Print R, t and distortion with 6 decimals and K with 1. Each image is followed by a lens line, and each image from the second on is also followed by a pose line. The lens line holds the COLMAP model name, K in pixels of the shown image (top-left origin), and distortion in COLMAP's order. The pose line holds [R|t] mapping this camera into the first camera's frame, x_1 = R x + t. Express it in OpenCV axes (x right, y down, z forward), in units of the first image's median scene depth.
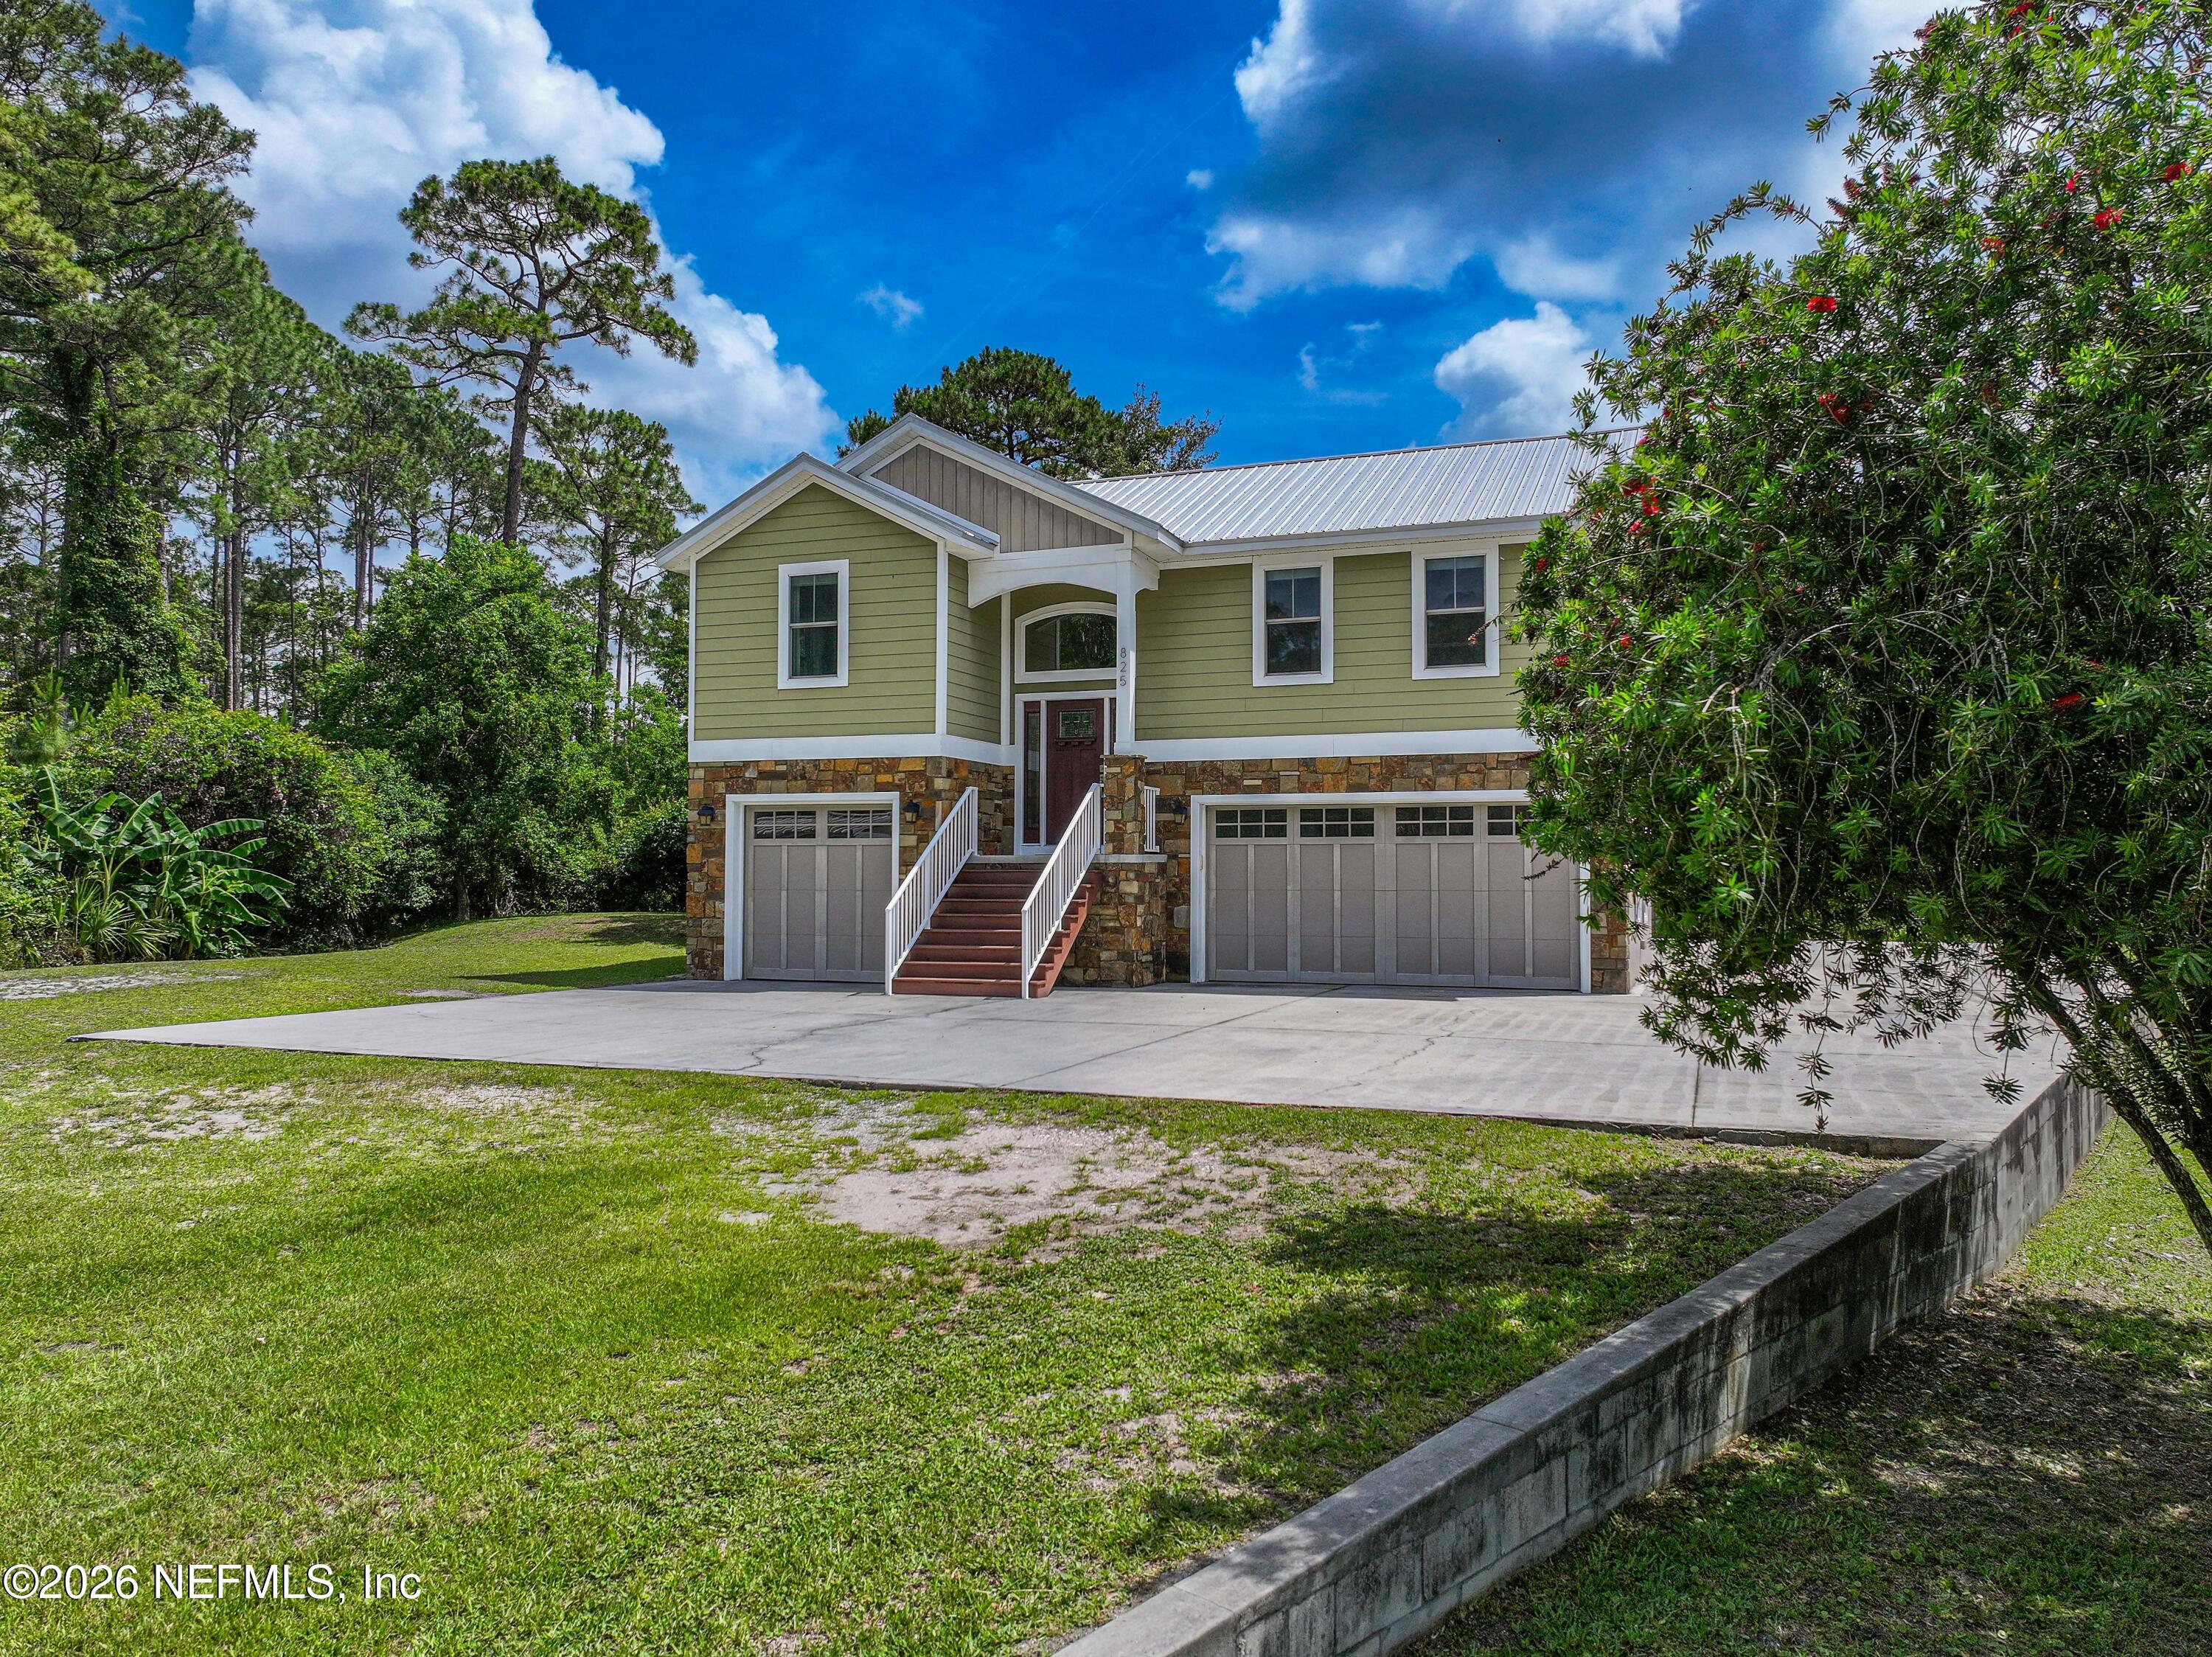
lens RADIAL K [[1575.2, 0, 1114.1], [0, 1575.2, 837.2], [0, 0, 1]] dist [-0.005724, 0.016997]
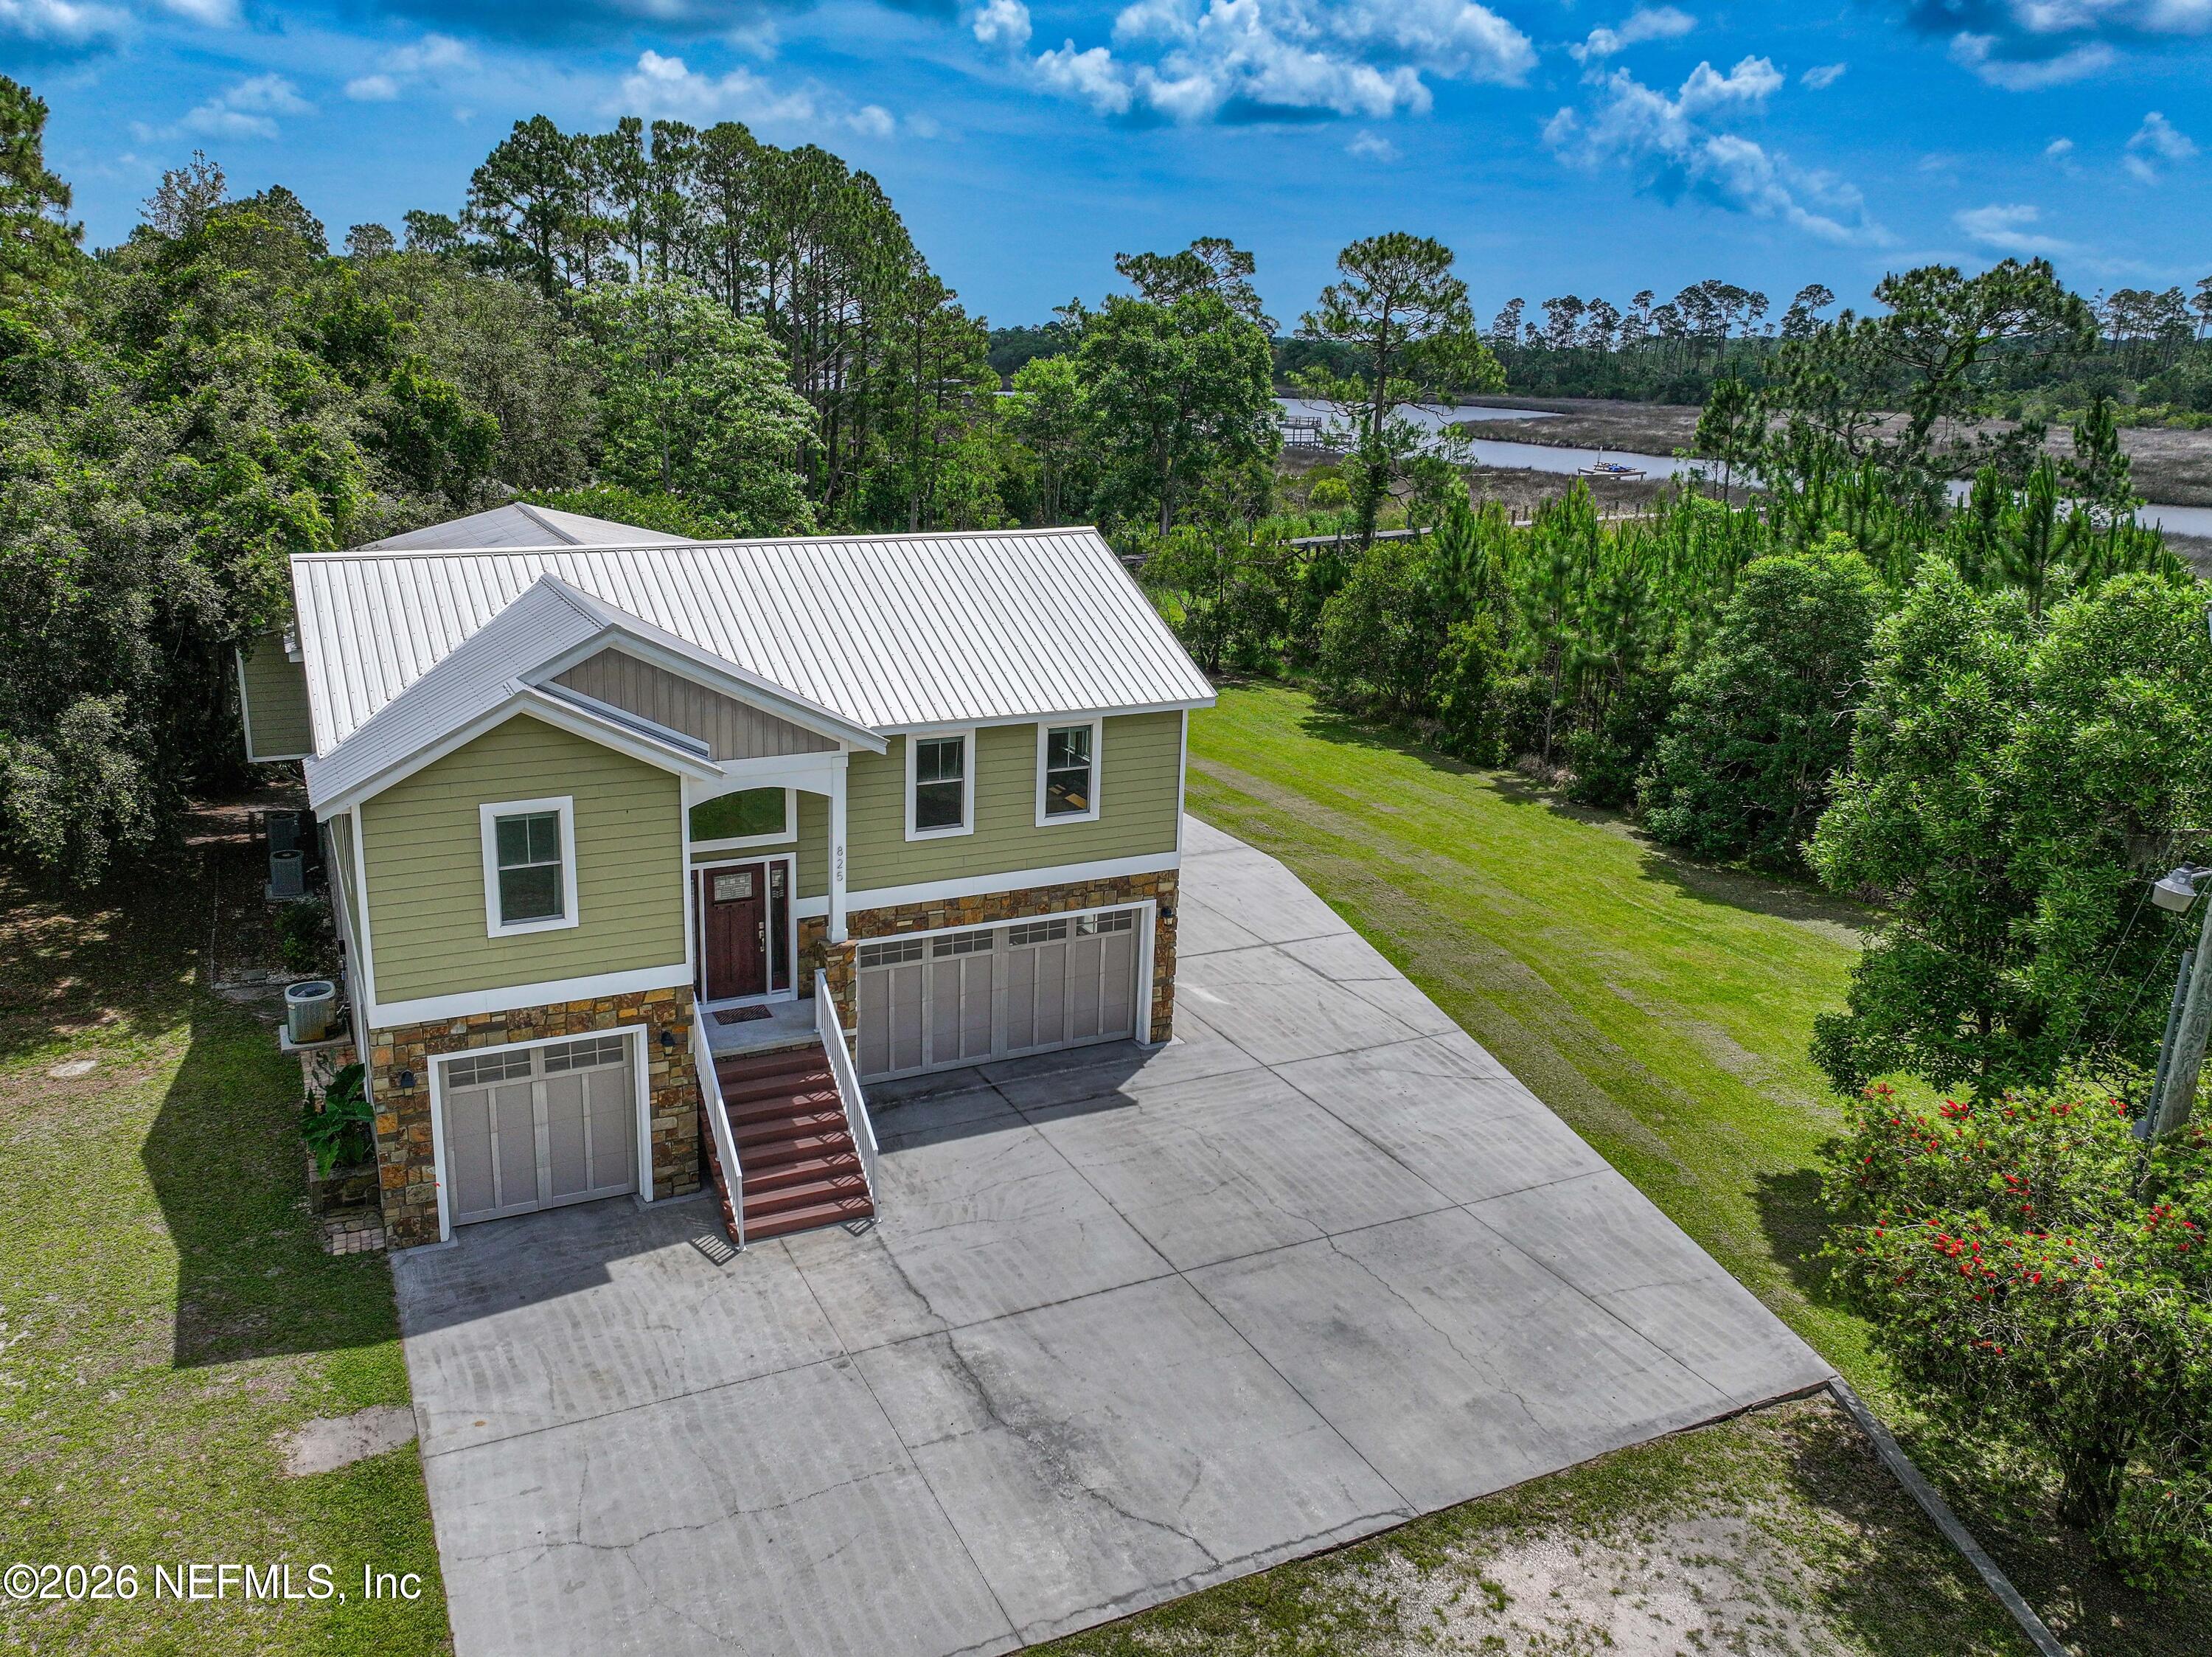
lens RADIAL K [[1615.9, 0, 968.2], [0, 1615.9, 766.0], [0, 0, 1]] dist [-0.002528, 0.001920]
pose [[0.710876, -0.173957, 0.681464, -0.634914], [-0.032095, 0.959896, 0.278513, -0.457204], [-0.702584, -0.219860, 0.676784, 0.208329]]
